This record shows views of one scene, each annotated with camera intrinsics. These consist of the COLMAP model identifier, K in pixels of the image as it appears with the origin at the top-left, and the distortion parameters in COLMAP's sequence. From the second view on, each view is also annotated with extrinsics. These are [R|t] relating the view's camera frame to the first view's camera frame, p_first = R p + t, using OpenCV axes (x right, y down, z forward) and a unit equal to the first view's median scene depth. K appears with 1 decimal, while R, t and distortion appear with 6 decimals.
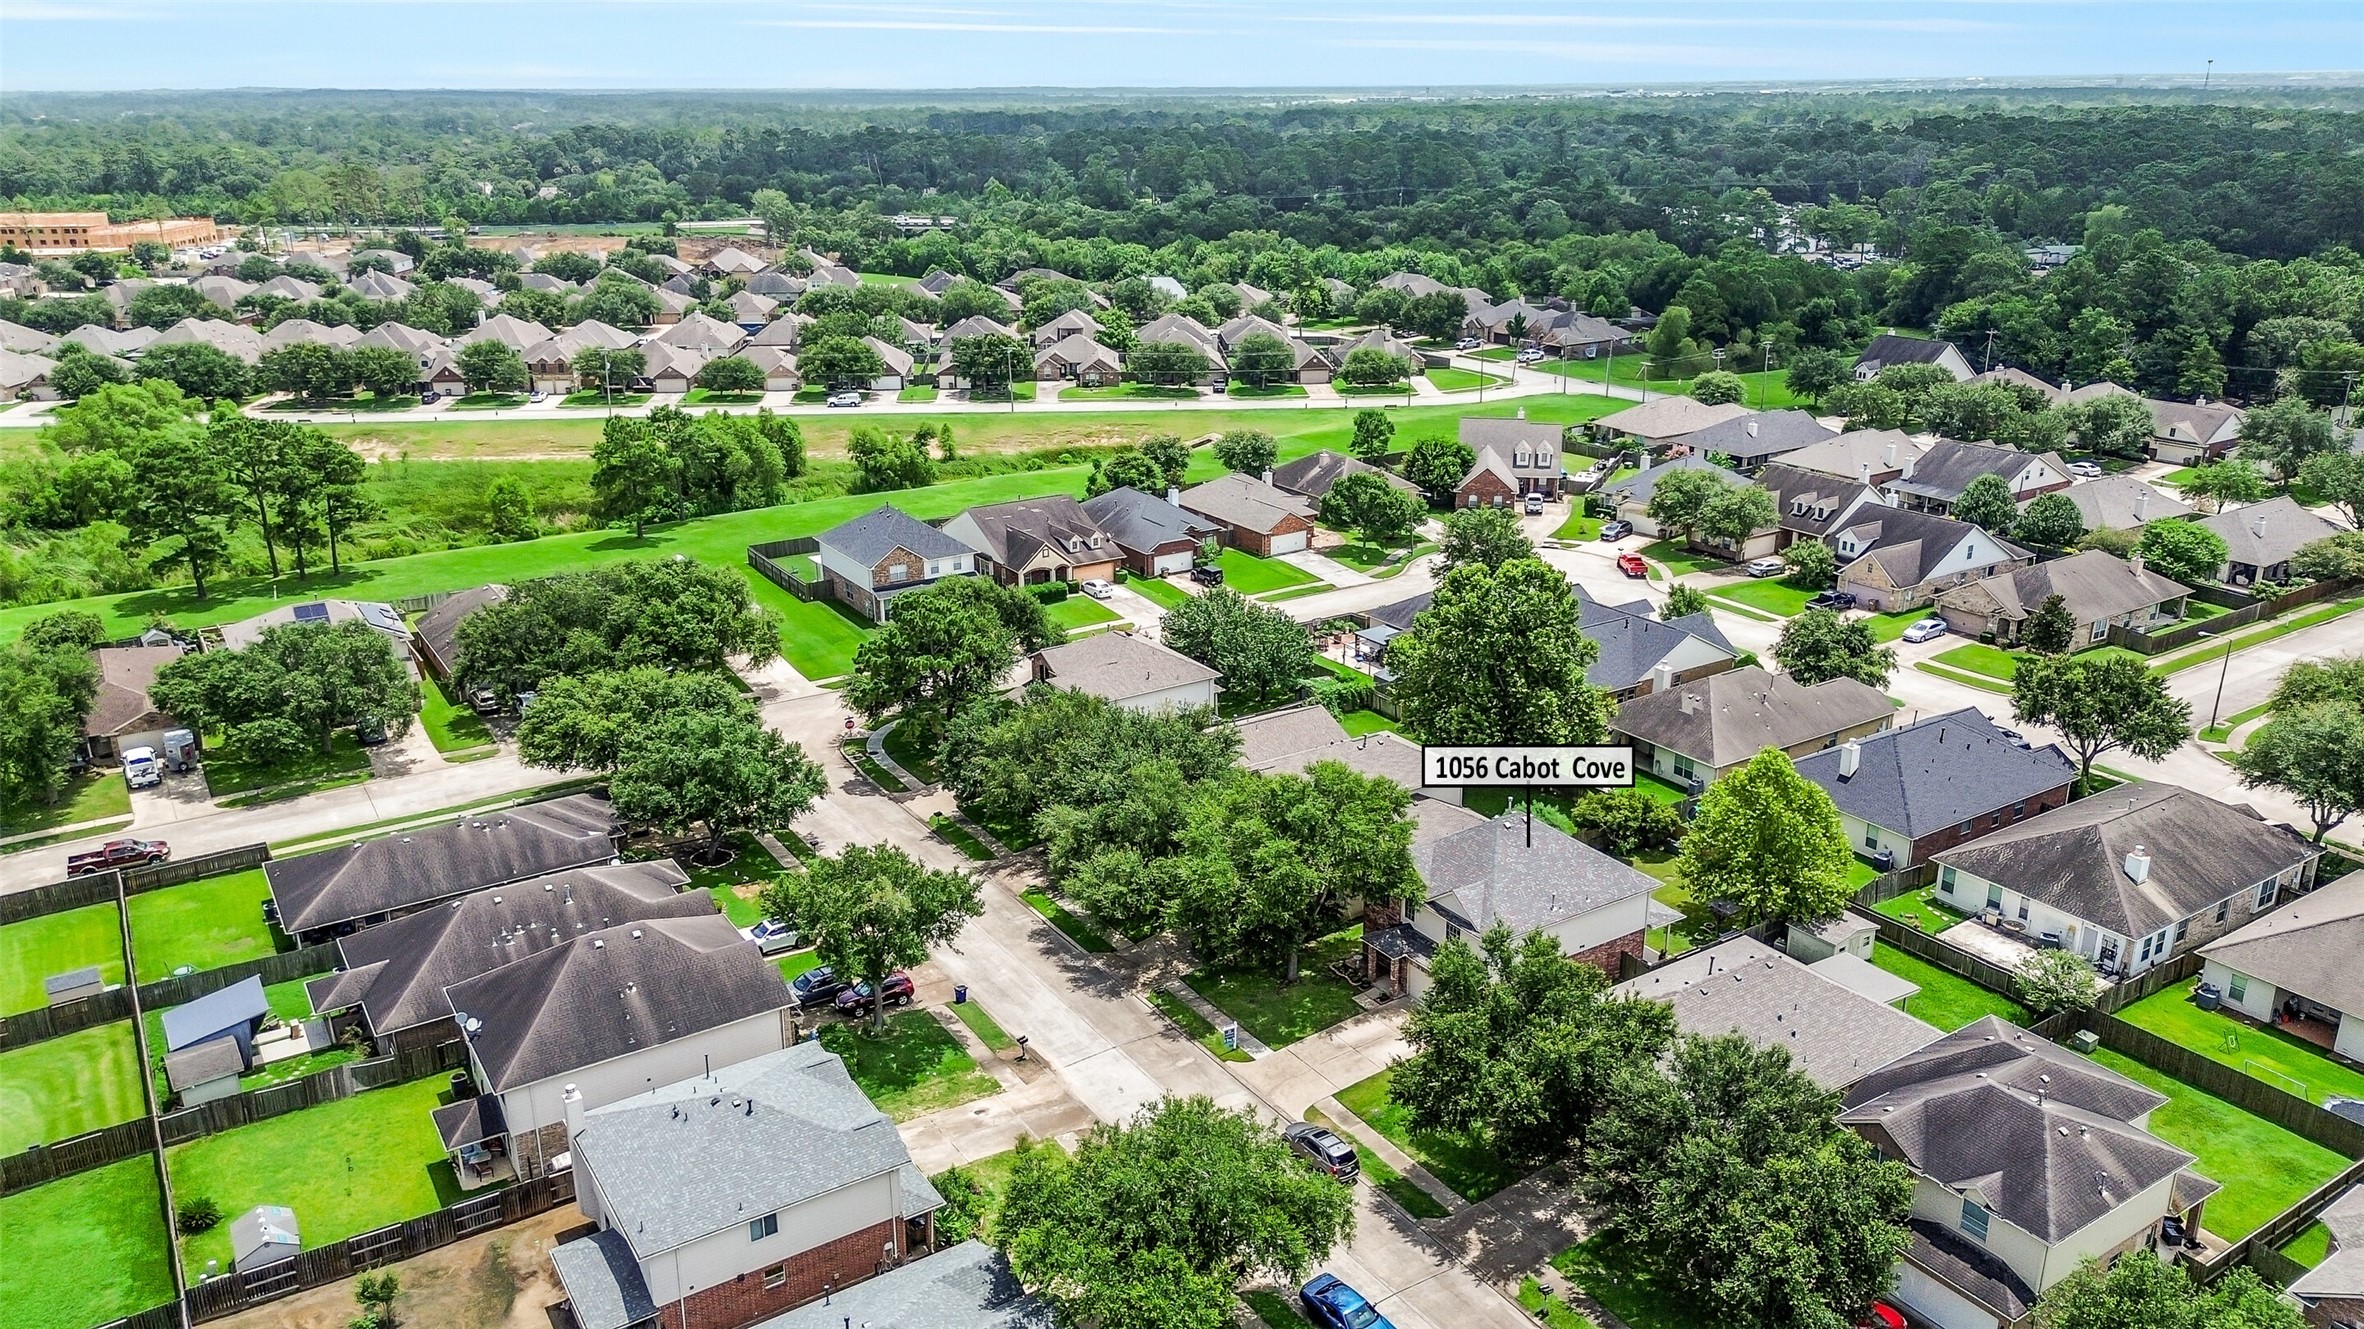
lens RADIAL K [[1696.3, 0, 1192.3], [0, 1696.3, 669.8], [0, 0, 1]] dist [0.079429, -0.082364]
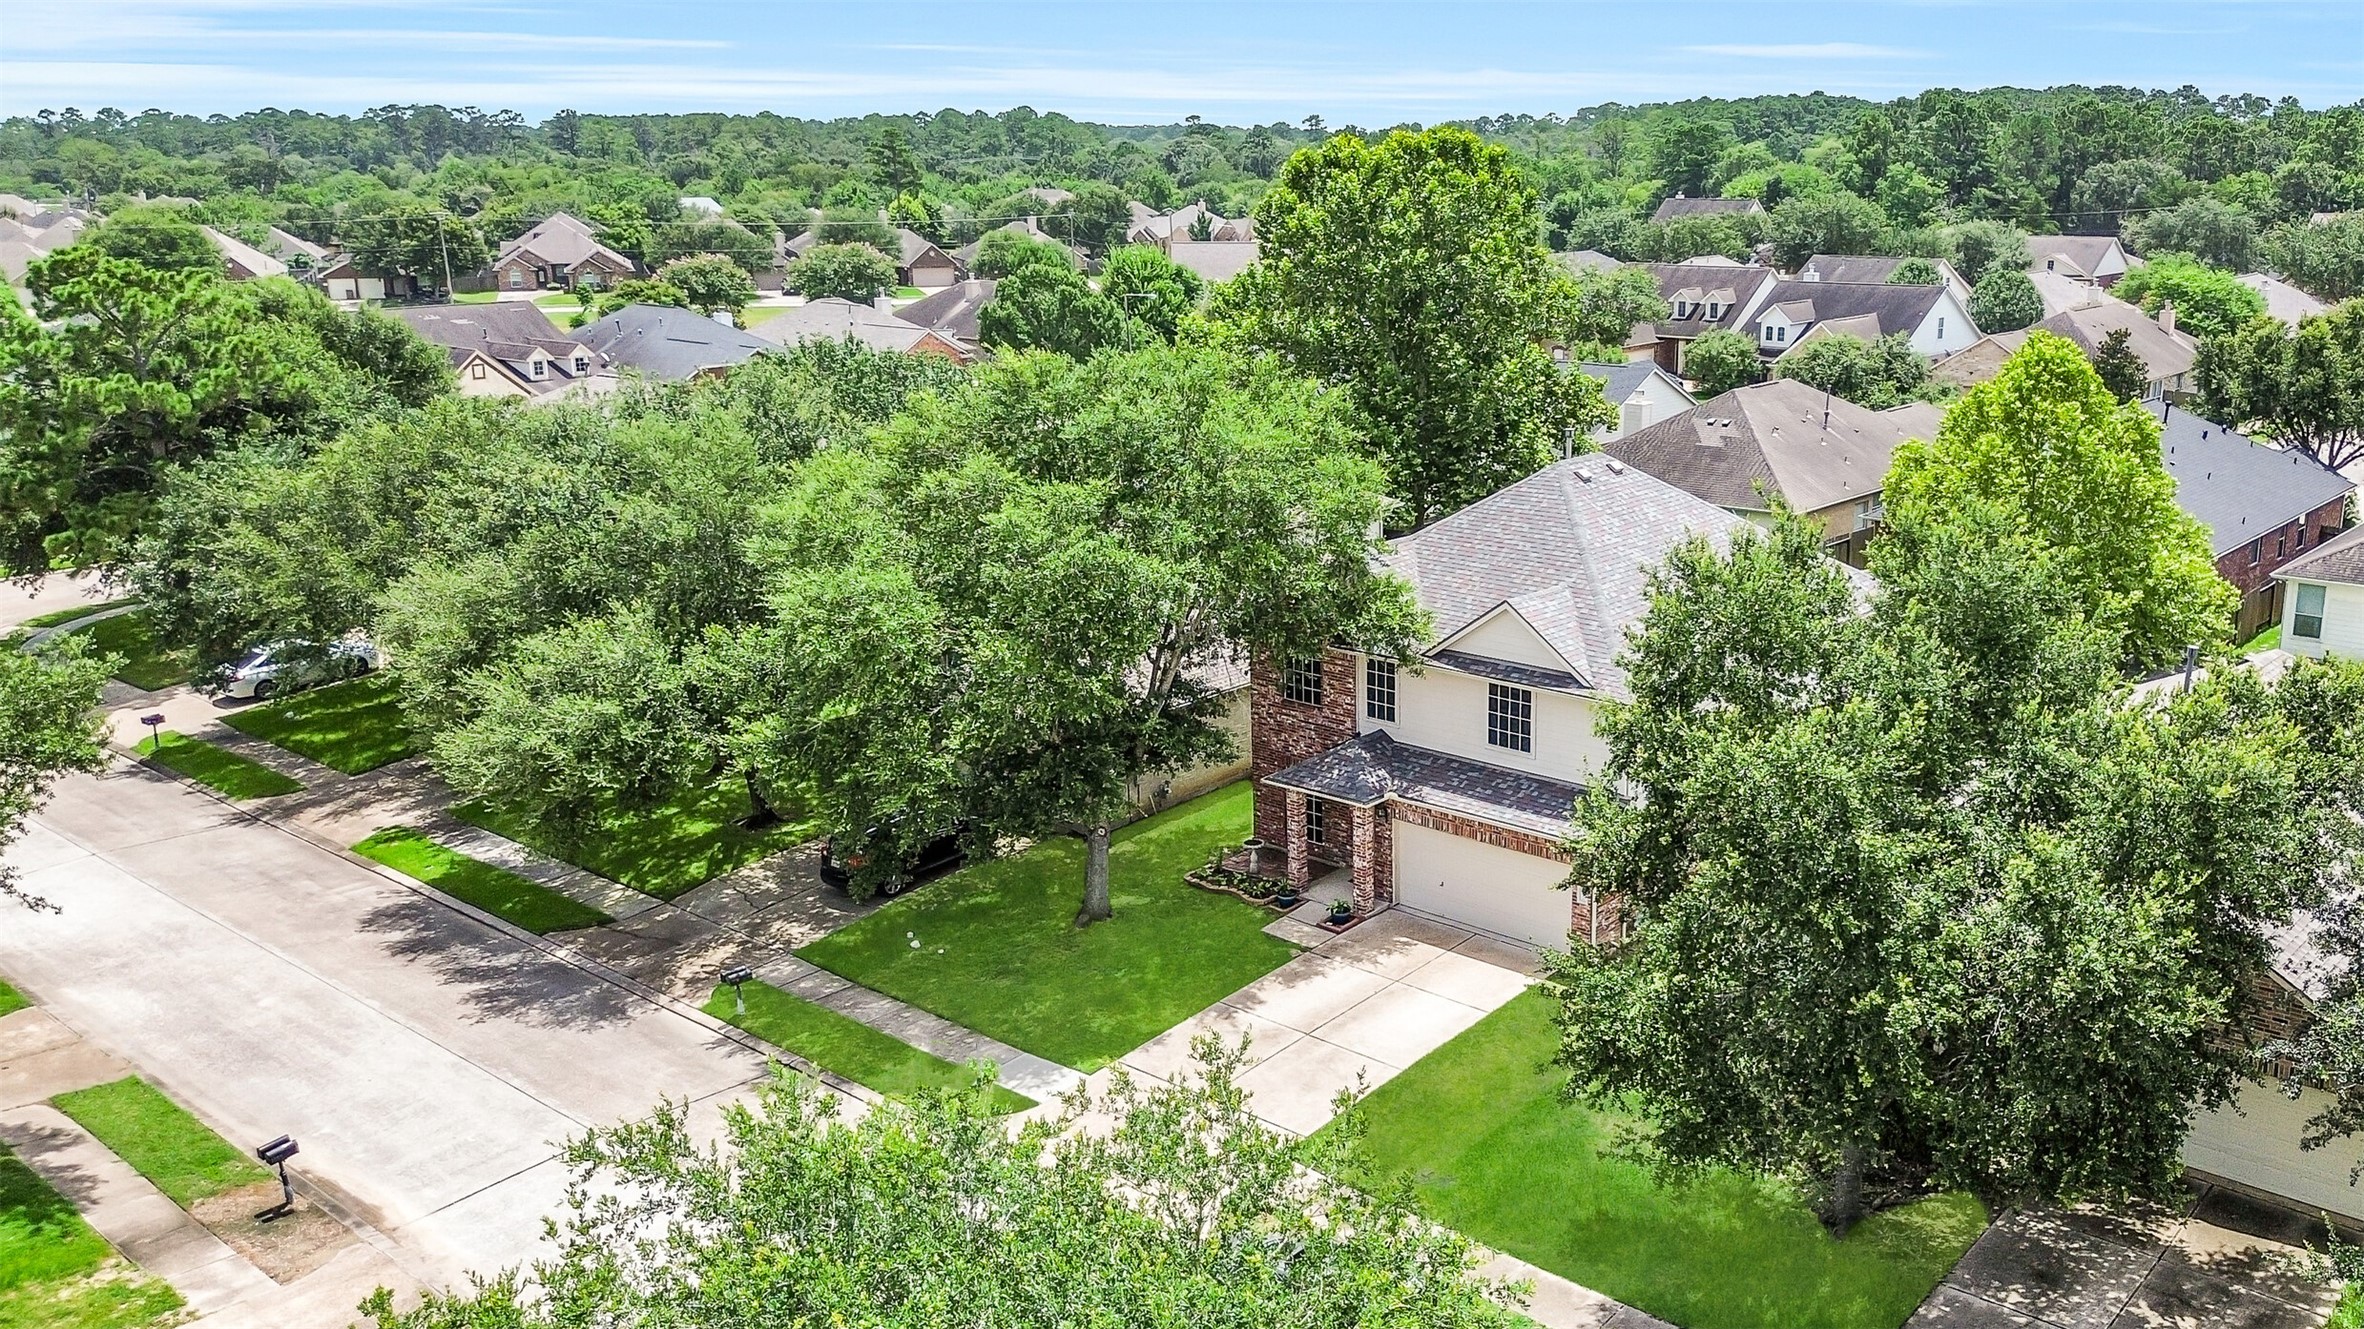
lens RADIAL K [[1917.1, 0, 1376.1], [0, 1917.1, 665.4], [0, 0, 1]] dist [0.082961, -0.095371]
pose [[0.951786, -0.071176, 0.298390, -0.007740], [0.096472, 0.992807, -0.070902, 0.158201], [-0.291198, 0.096270, 0.951807, 0.539473]]
